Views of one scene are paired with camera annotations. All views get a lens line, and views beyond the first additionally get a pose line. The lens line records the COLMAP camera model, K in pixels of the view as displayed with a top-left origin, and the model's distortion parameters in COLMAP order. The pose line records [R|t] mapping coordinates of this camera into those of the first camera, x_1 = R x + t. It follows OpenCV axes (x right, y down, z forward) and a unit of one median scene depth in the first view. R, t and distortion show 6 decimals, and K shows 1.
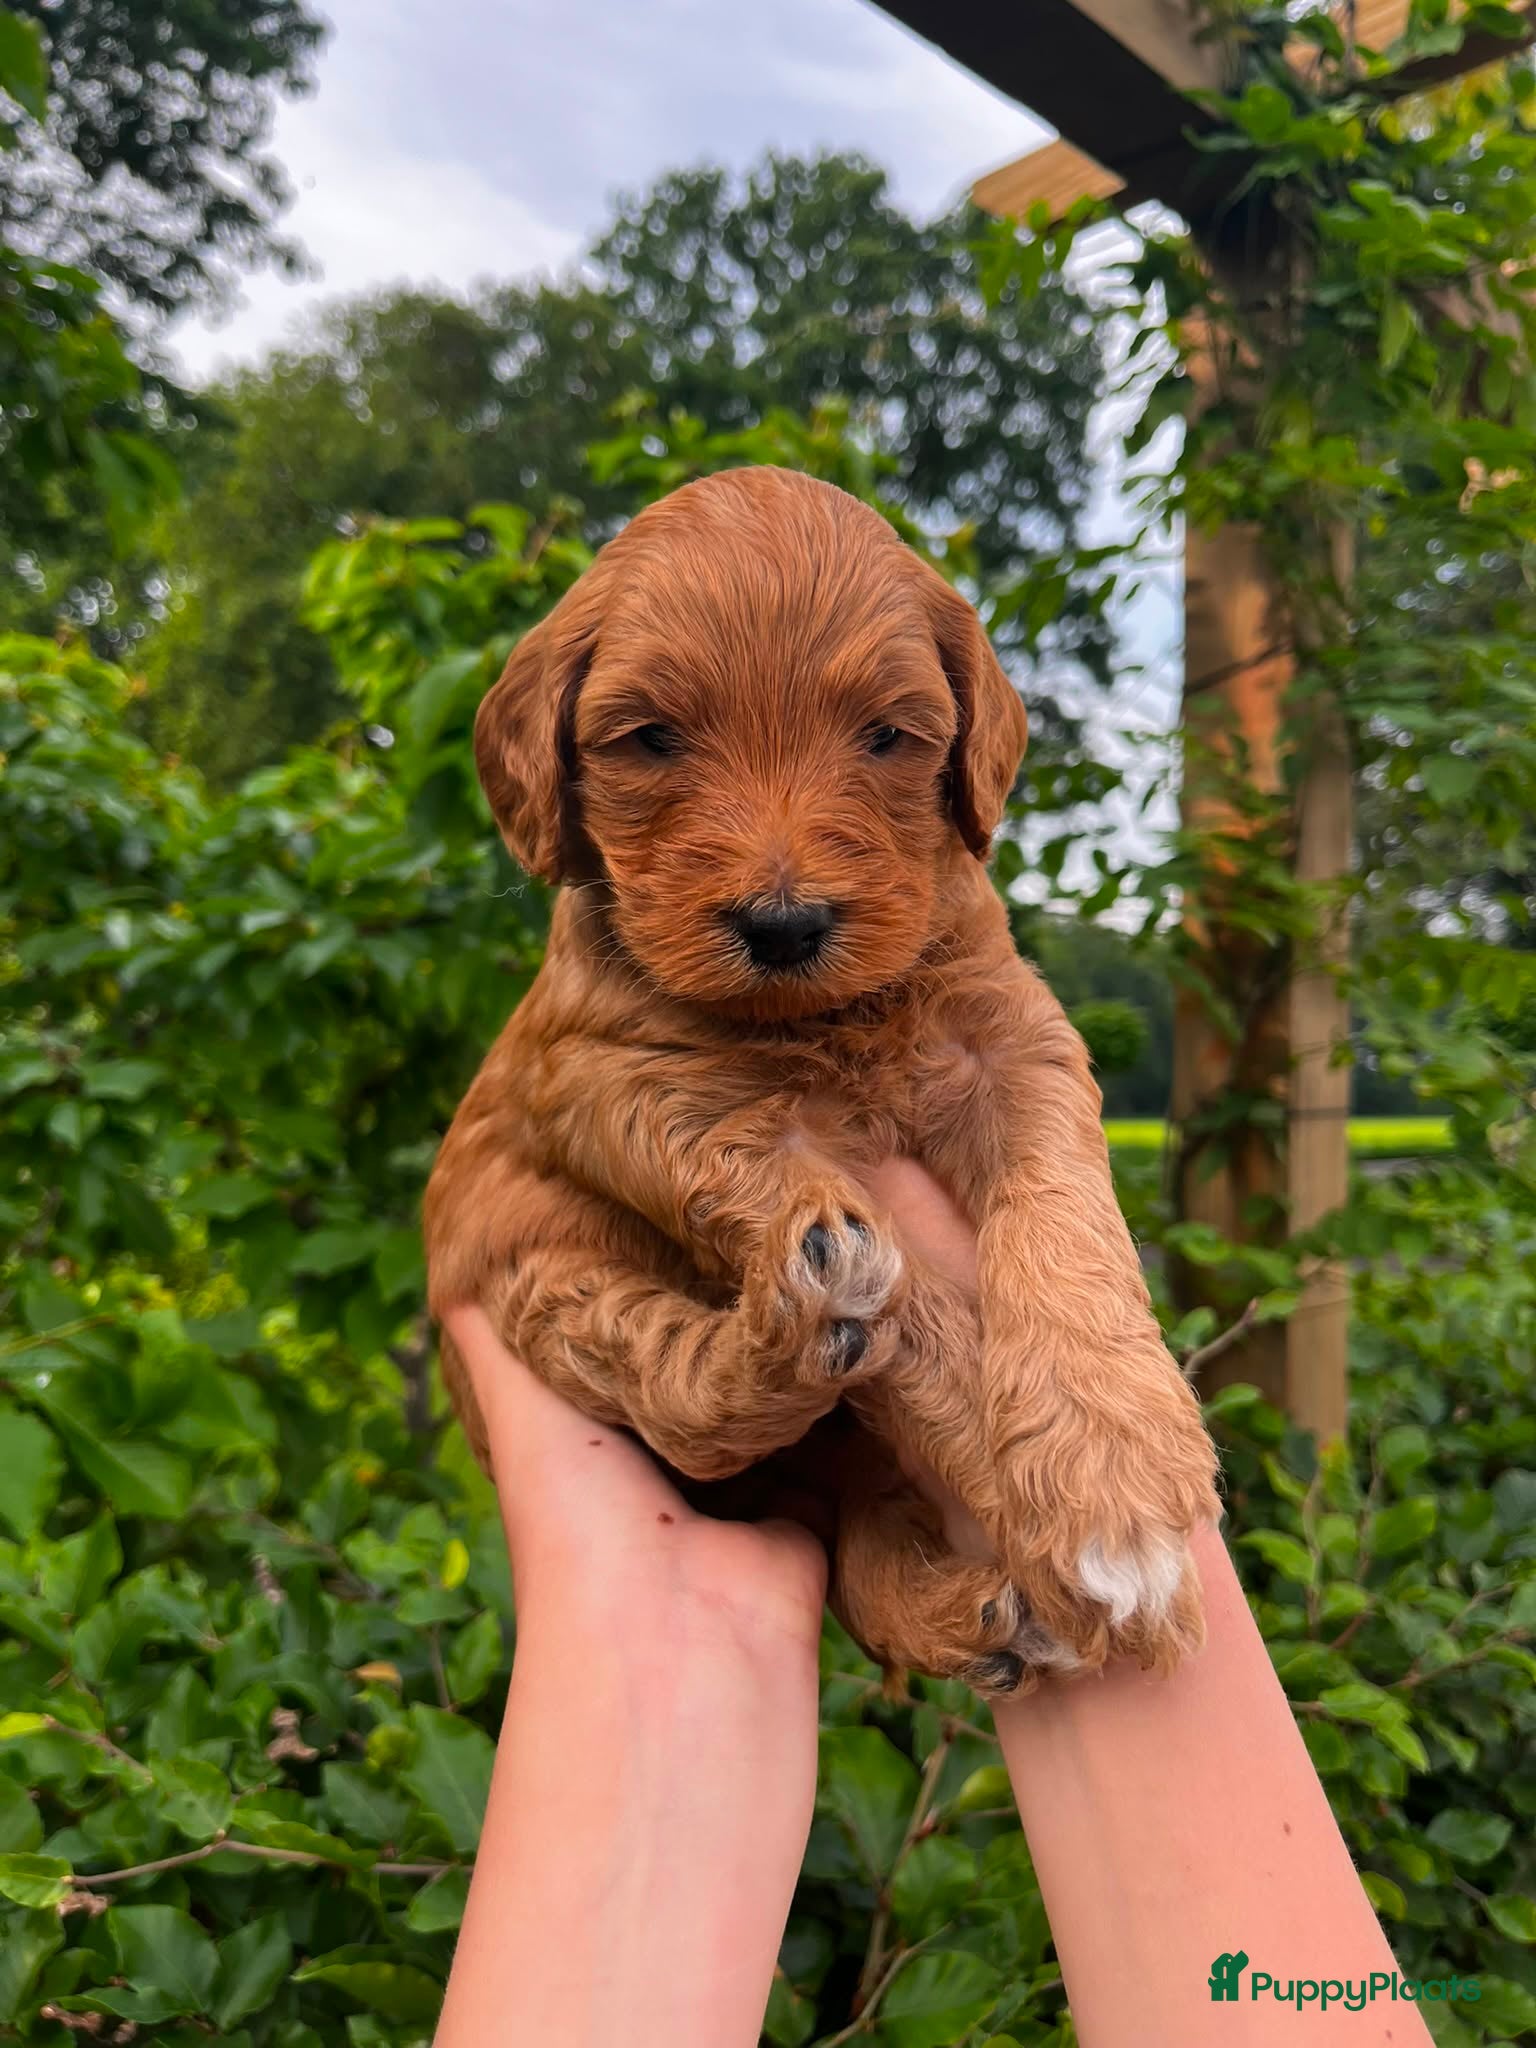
lens RADIAL K [[1629.8, 0, 764.1], [0, 1629.8, 1028.7], [0, 0, 1]] dist [-0.003049, -0.034439]
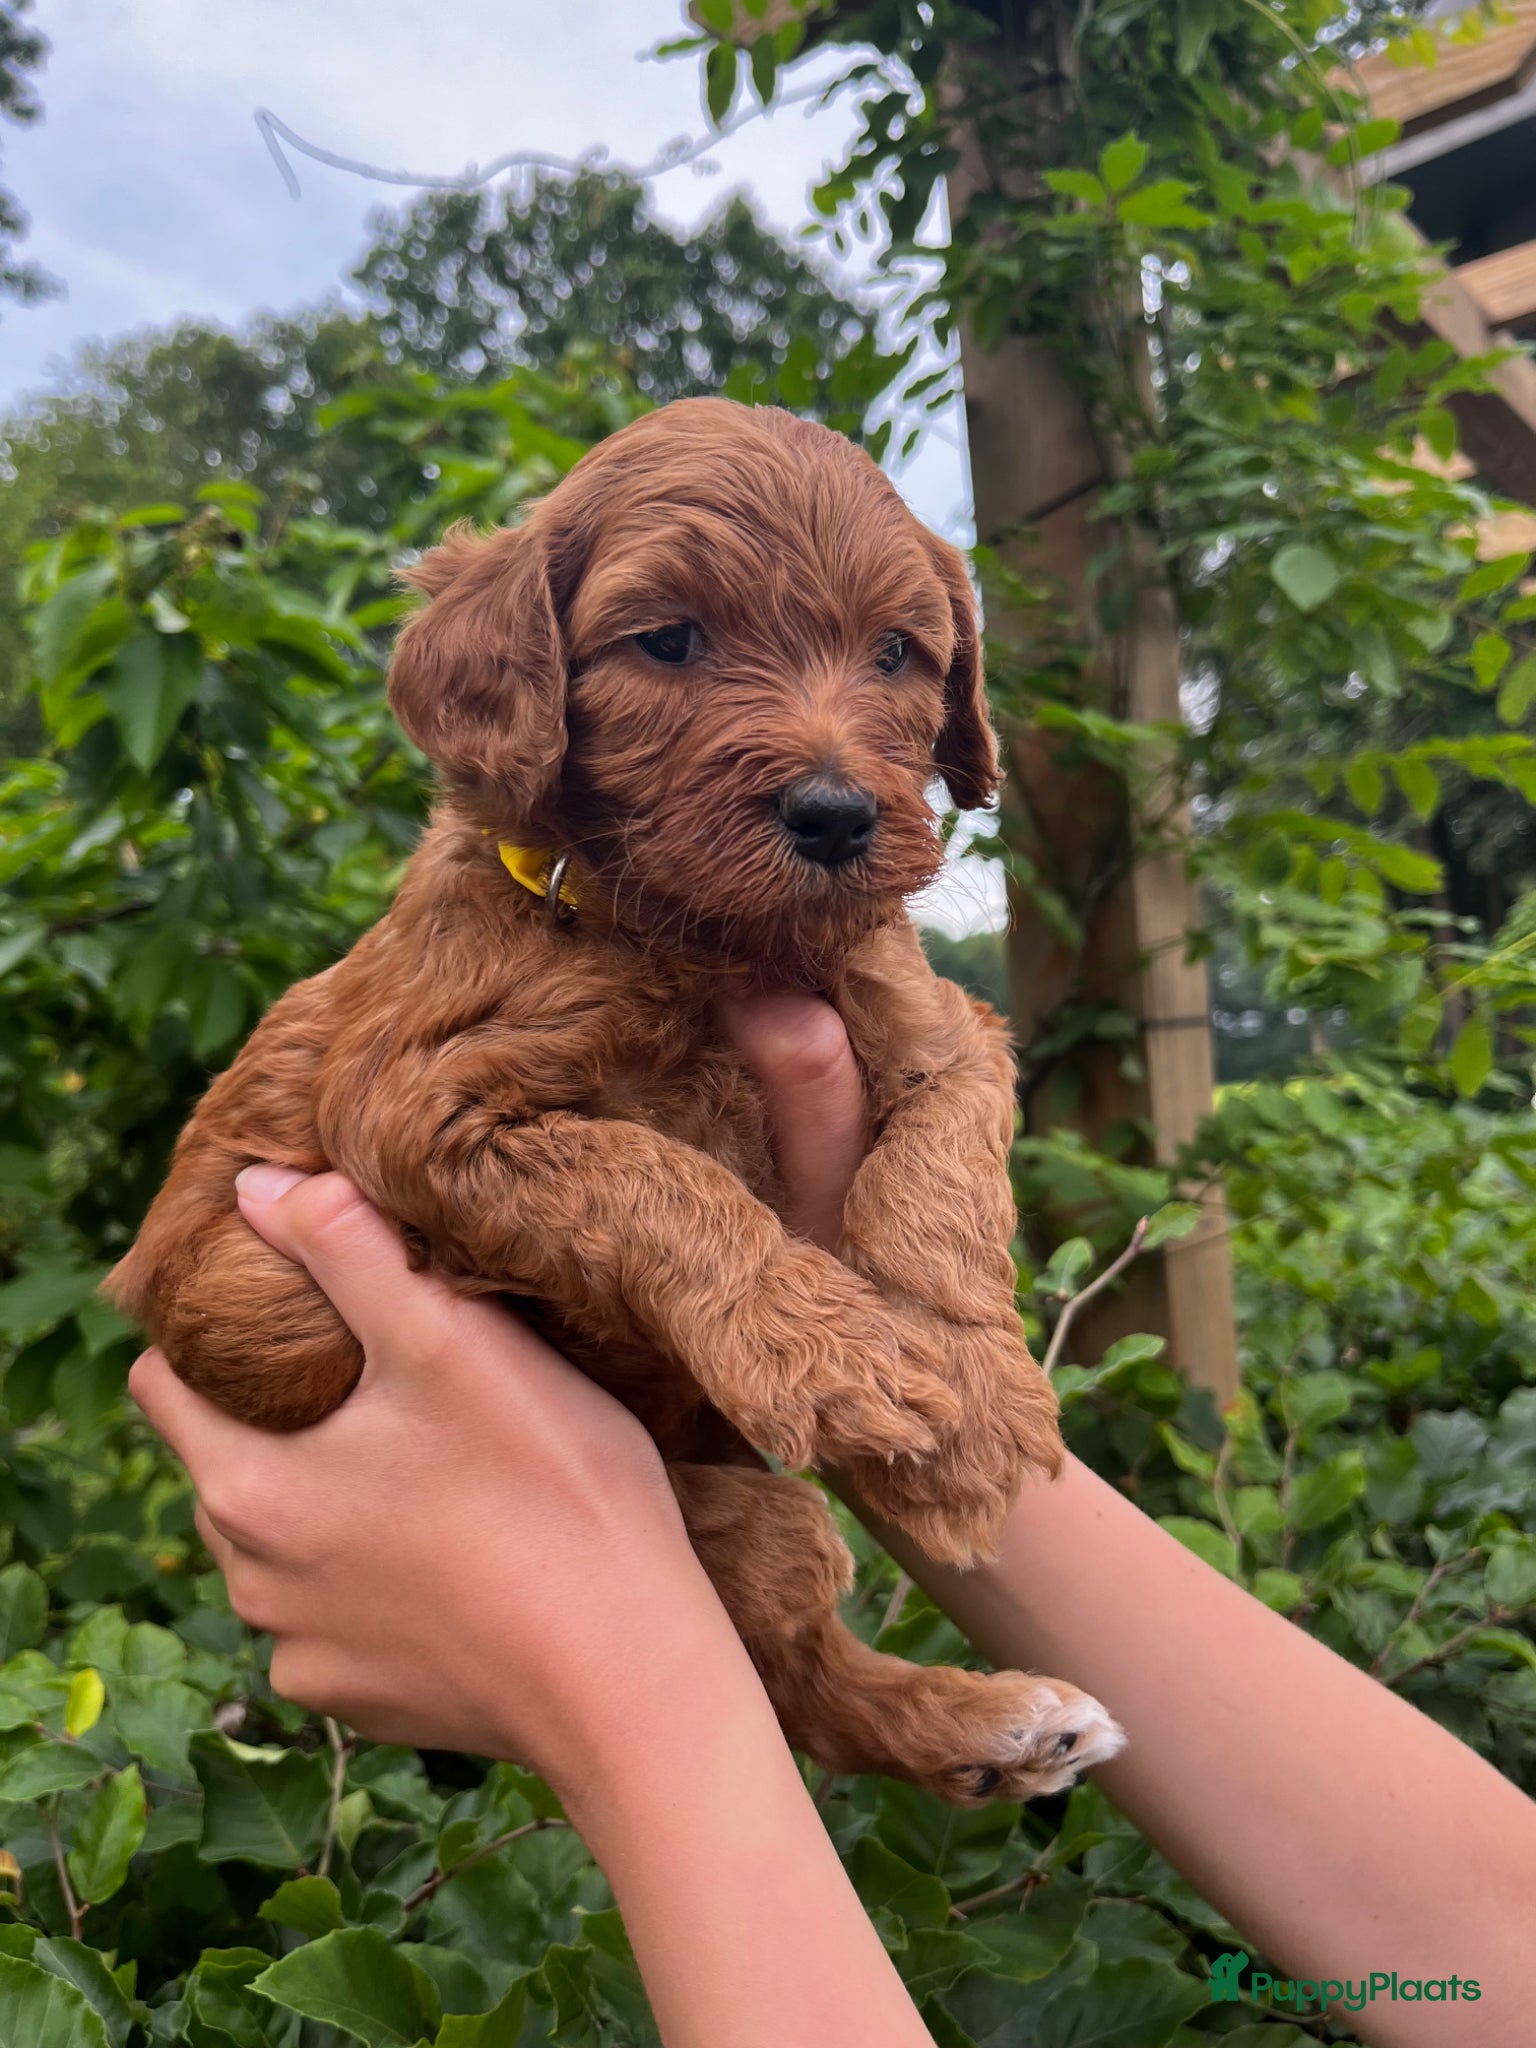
lens RADIAL K [[1629.8, 0, 777.7], [0, 1629.8, 1039.6], [0, 0, 1]] dist [-0.003049, -0.034439]
pose [[0.990018, -0.090874, 0.107736, 0.033615], [0.091504, 0.995804, -0.000908, 0.037769], [-0.107202, 0.010757, 0.994179, 0.147881]]
